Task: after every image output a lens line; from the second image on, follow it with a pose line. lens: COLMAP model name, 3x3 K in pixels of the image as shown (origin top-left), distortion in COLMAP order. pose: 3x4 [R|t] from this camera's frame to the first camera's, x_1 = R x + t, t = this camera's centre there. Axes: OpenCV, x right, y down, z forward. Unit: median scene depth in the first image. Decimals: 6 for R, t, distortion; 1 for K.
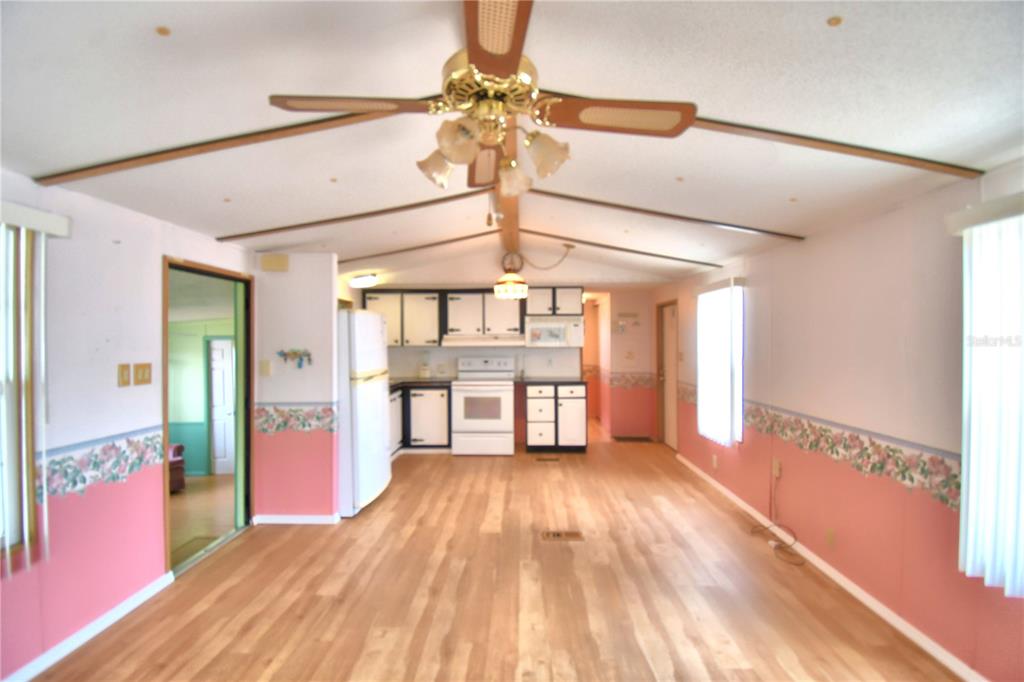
lens RADIAL K [[453.4, 0, 510.2], [0, 453.4, 340.8], [0, 0, 1]] dist [0.024616, -0.028881]
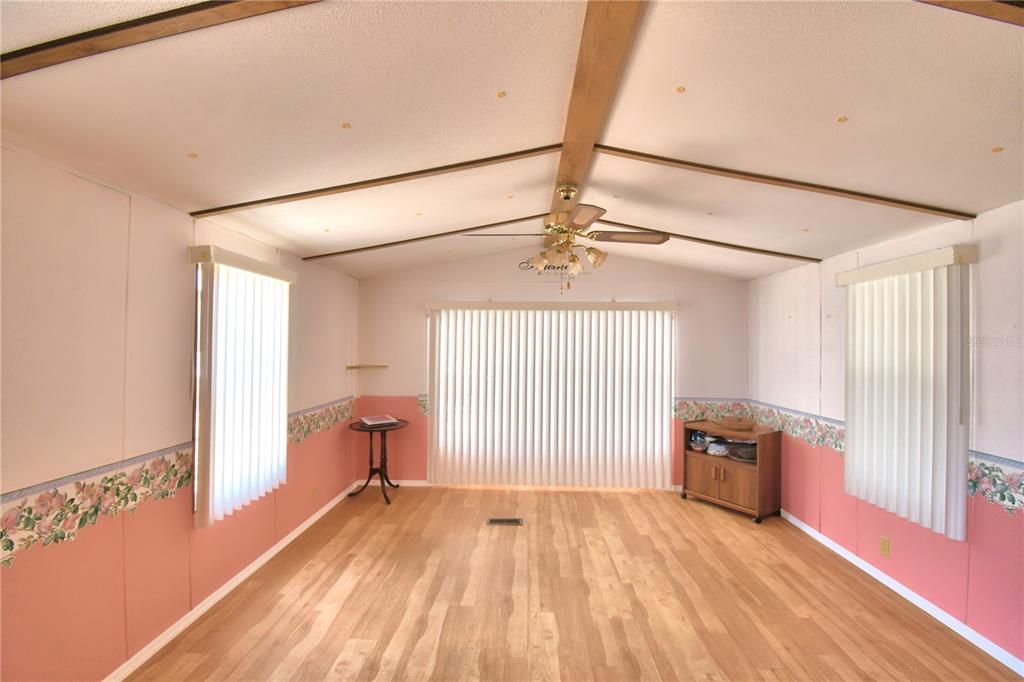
lens RADIAL K [[453.4, 0, 510.2], [0, 453.4, 340.8], [0, 0, 1]] dist [0.024616, -0.028881]
pose [[-0.999892, -0.009898, 0.010833, 0.069019], [-0.010033, 0.999871, -0.012516, -0.005500], [-0.010708, -0.012623, -0.999863, 1.144167]]
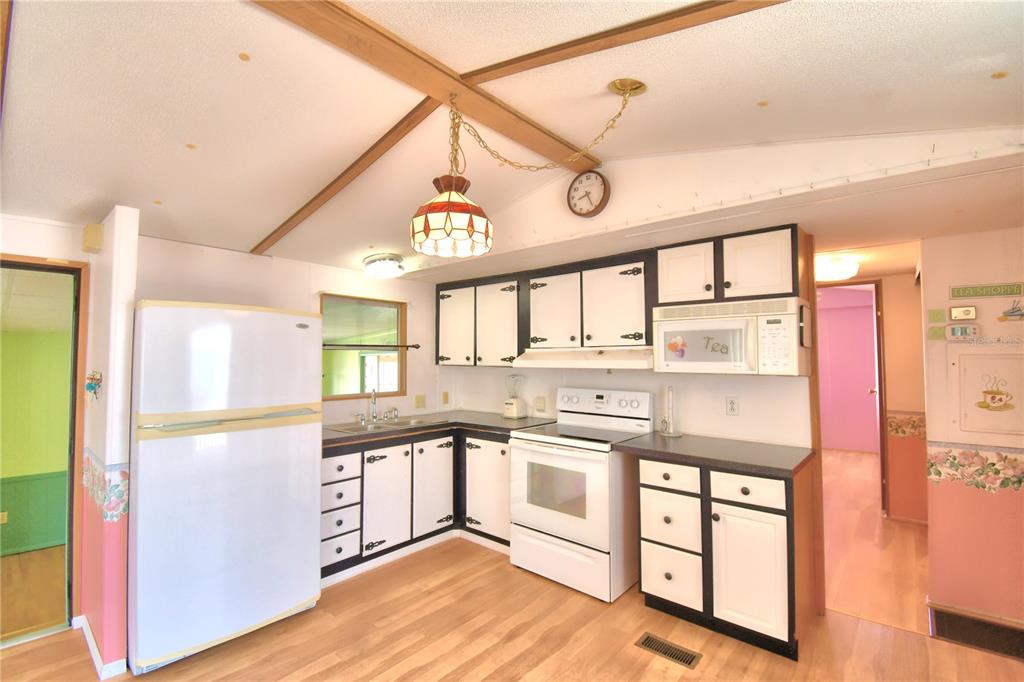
lens RADIAL K [[453.4, 0, 510.2], [0, 453.4, 340.8], [0, 0, 1]] dist [0.024616, -0.028881]
pose [[0.770058, -0.018257, -0.637713, 0.350314], [-0.004391, 0.999415, -0.033914, -0.003822], [0.637959, 0.028916, 0.769527, 0.849877]]
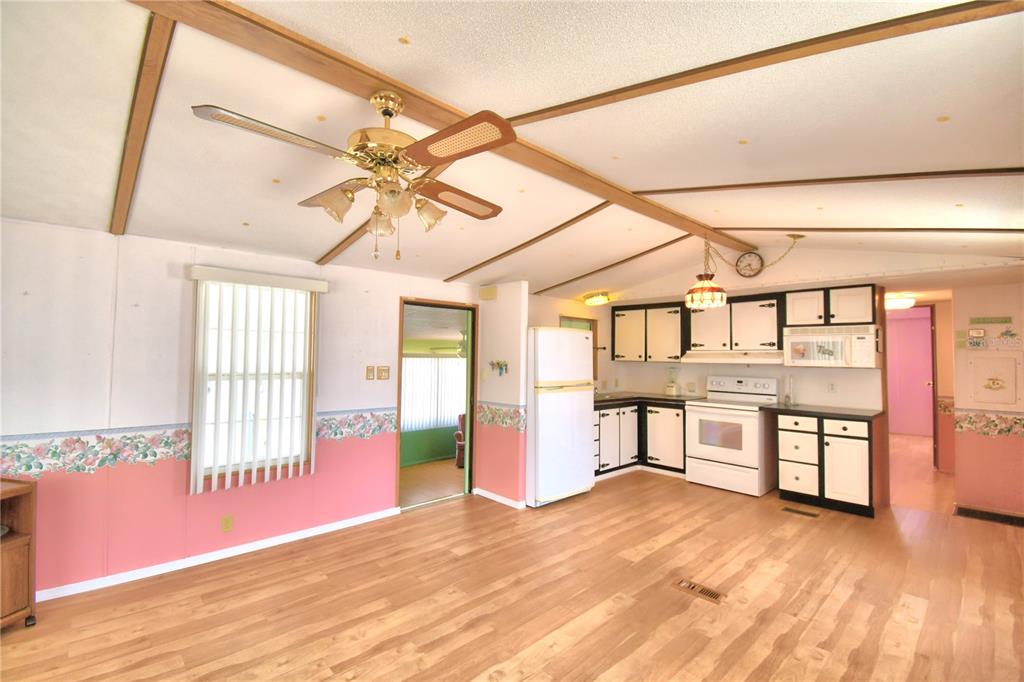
lens RADIAL K [[453.4, 0, 510.2], [0, 453.4, 340.8], [0, 0, 1]] dist [0.024616, -0.028881]
pose [[0.702400, -0.010766, -0.711701, 0.424226], [-0.014916, 0.999443, -0.029839, 0.000900], [0.711626, 0.031574, 0.701849, 0.137546]]
